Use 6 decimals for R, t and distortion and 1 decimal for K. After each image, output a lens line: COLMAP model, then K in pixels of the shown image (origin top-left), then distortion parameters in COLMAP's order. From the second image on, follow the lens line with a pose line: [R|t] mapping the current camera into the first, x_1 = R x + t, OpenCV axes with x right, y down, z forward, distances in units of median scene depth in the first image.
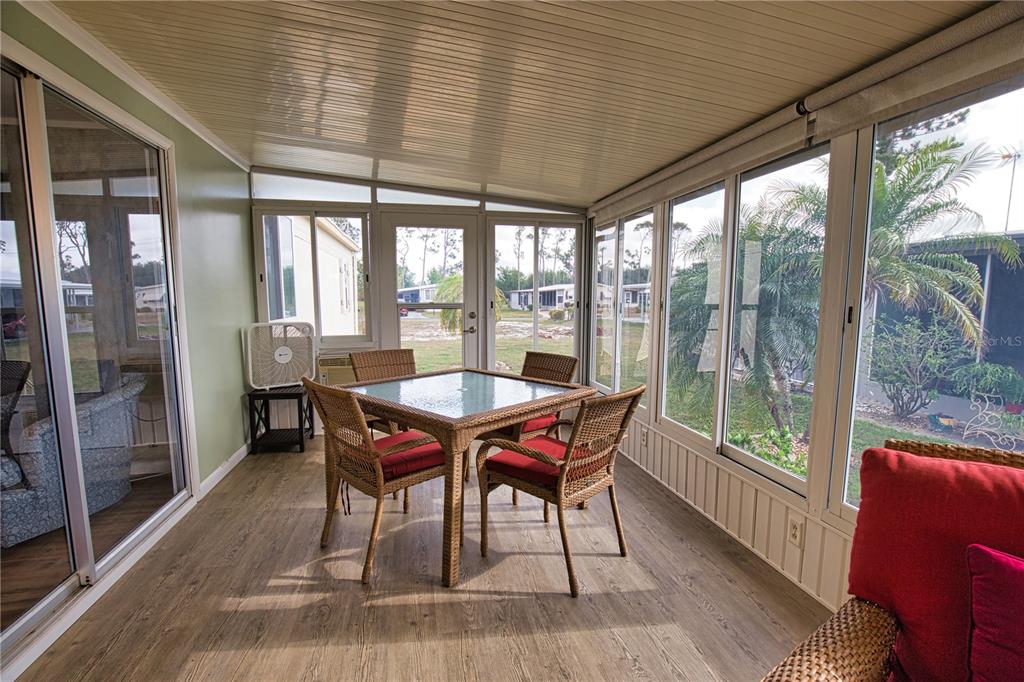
lens RADIAL K [[469.4, 0, 515.9], [0, 469.4, 345.0], [0, 0, 1]] dist [-0.027751, 0.000940]
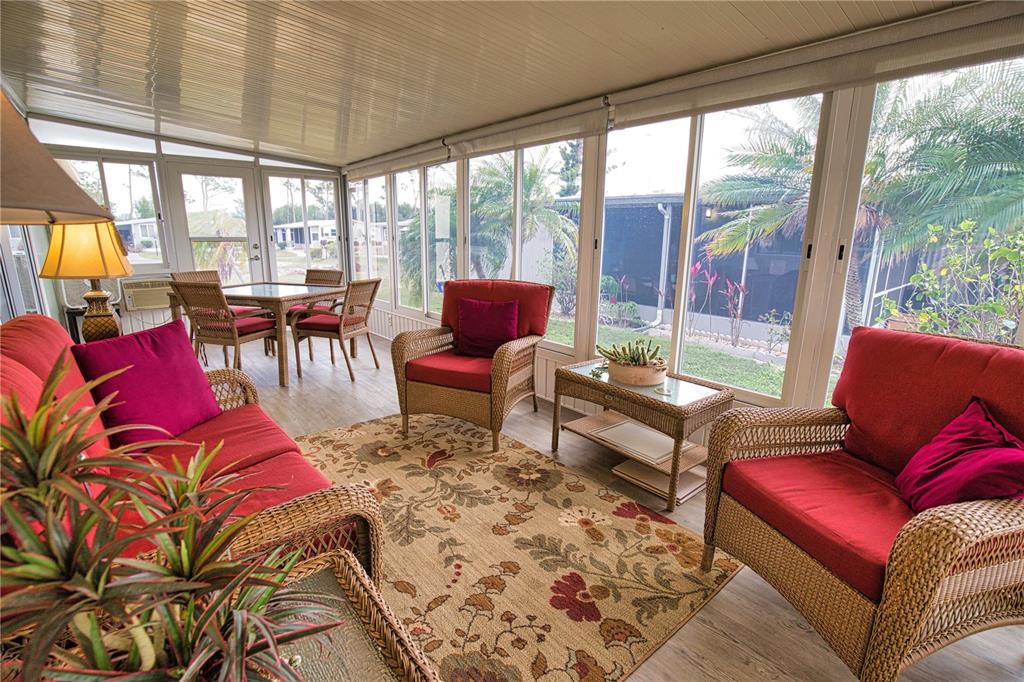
lens RADIAL K [[469.4, 0, 515.9], [0, 469.4, 345.0], [0, 0, 1]] dist [-0.027751, 0.000940]
pose [[0.881055, -0.099723, 0.462382, -0.084244], [0.039108, 0.989535, 0.138895, 0.059543], [-0.471394, -0.104291, 0.875734, -0.527867]]
